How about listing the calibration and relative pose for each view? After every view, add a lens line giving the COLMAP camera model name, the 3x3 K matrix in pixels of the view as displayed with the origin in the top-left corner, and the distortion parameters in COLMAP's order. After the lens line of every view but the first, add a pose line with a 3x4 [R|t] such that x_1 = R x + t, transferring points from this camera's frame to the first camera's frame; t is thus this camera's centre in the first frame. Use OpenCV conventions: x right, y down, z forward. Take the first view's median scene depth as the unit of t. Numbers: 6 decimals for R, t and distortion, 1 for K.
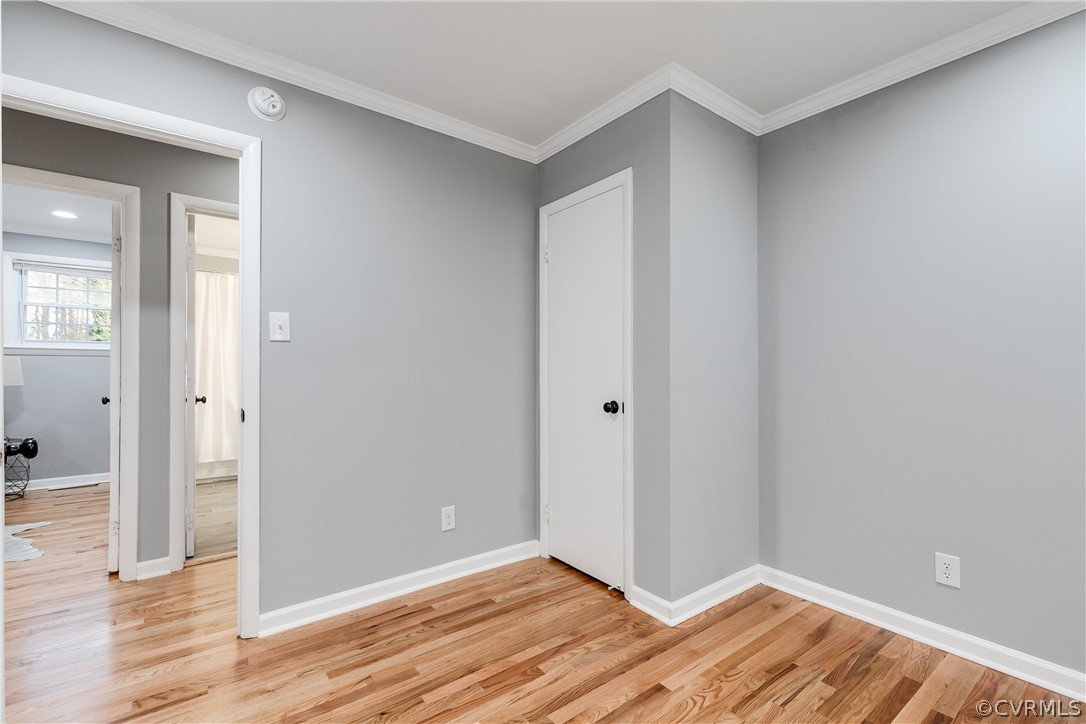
lens RADIAL K [[499.8, 0, 541.0], [0, 499.8, 363.1], [0, 0, 1]] dist [0.000927, 0.000151]
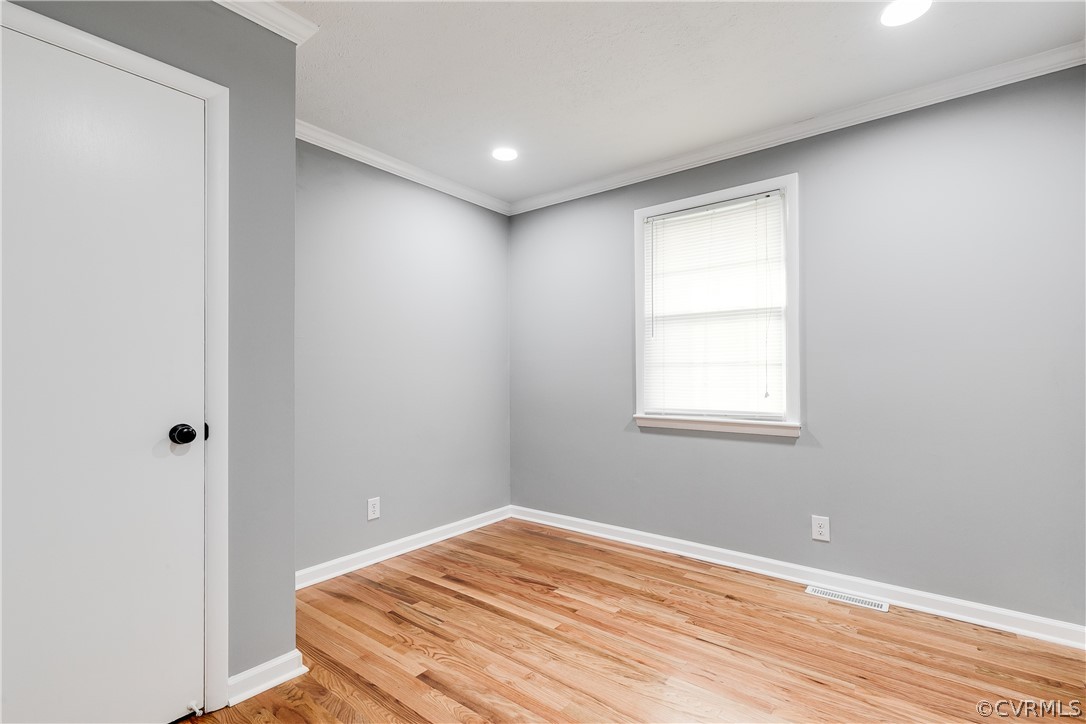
lens RADIAL K [[499.8, 0, 542.6], [0, 499.8, 365.8], [0, 0, 1]] dist [0.000927, 0.000151]
pose [[-0.257003, 0.005478, 0.966395, -0.756263], [-0.005414, 0.999960, -0.007109, 0.002596], [-0.966395, -0.007059, -0.256963, 0.922819]]
